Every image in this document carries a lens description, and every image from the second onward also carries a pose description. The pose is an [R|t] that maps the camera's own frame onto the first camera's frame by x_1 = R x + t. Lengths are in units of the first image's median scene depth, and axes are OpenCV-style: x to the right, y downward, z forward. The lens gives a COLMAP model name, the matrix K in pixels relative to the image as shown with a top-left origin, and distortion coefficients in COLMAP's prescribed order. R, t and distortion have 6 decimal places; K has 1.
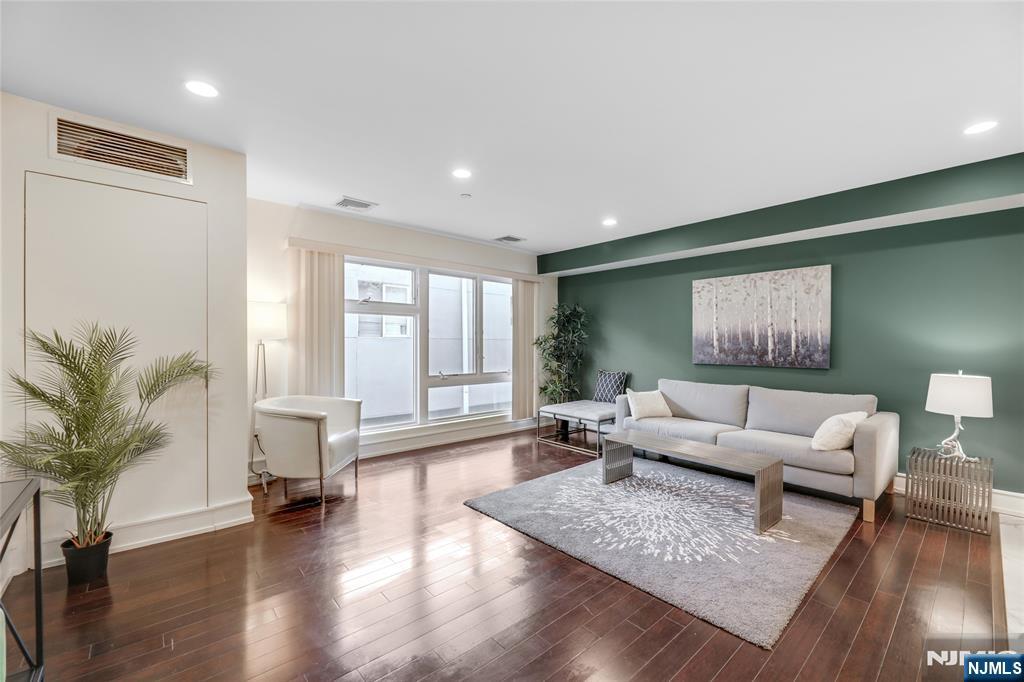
lens RADIAL K [[420.2, 0, 514.8], [0, 420.2, 349.5], [0, 0, 1]] dist [-0.000075, -0.002703]
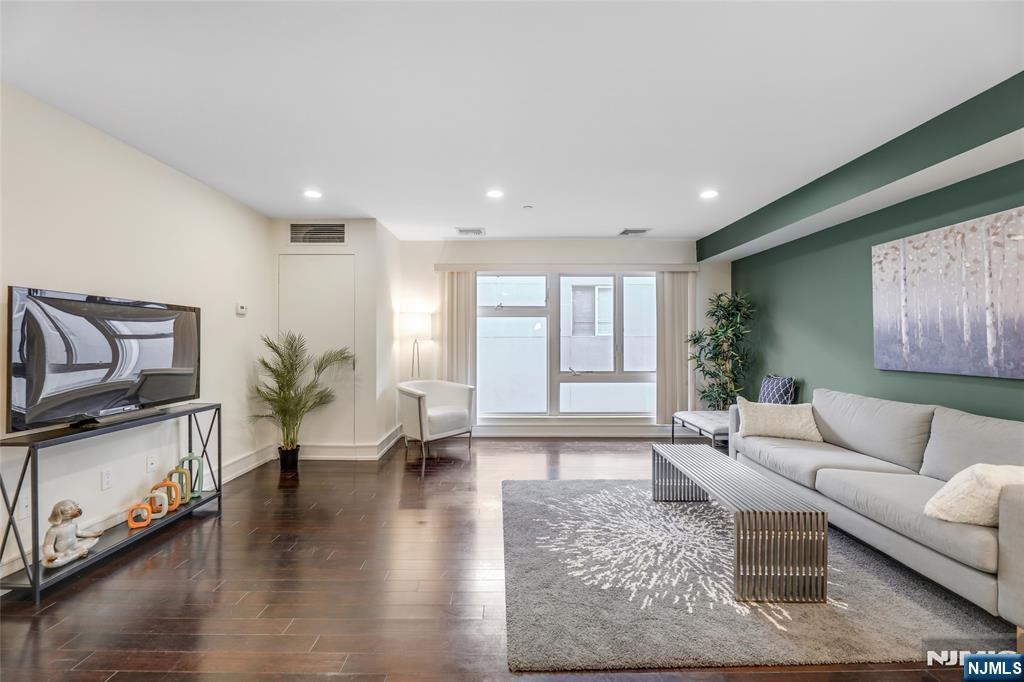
lens RADIAL K [[420.2, 0, 505.7], [0, 420.2, 341.4], [0, 0, 1]] dist [-0.000075, -0.002703]
pose [[0.750049, -0.006049, -0.661354, 0.516206], [-0.004890, 0.999880, -0.014692, 0.002960], [0.661364, 0.014253, 0.749930, 0.122607]]
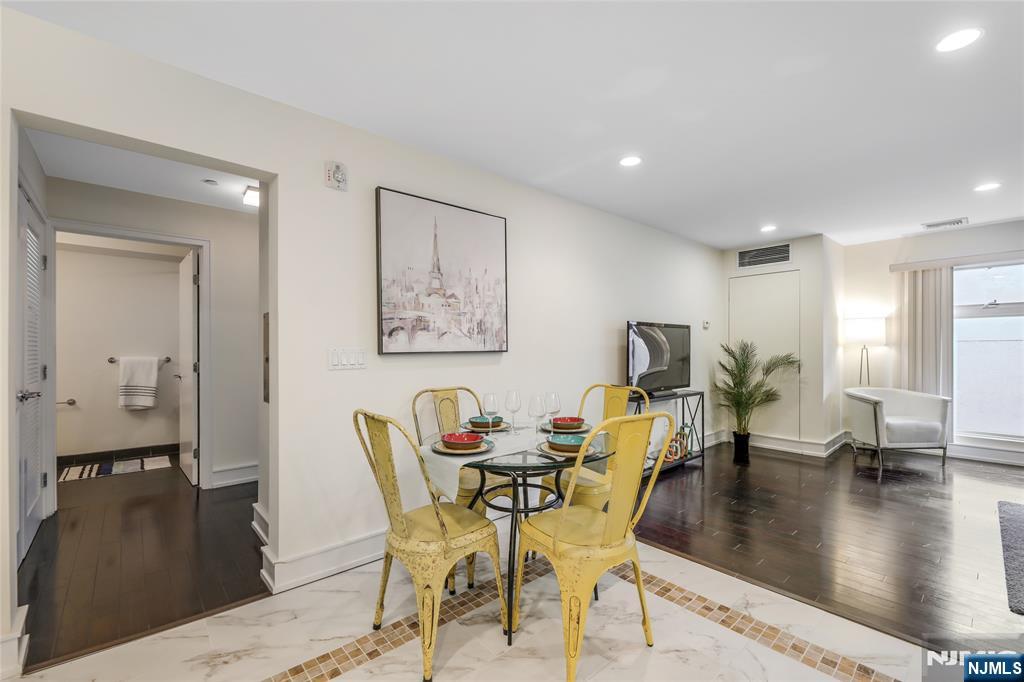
lens RADIAL K [[435.6, 0, 505.9], [0, 435.6, 350.4], [0, 0, 1]] dist [-0.003689, 0.000036]
pose [[-0.001792, -0.001560, -0.999997, 0.761756], [-0.009234, 0.999956, -0.001544, 0.006329], [0.999956, 0.009232, -0.001806, -0.167561]]
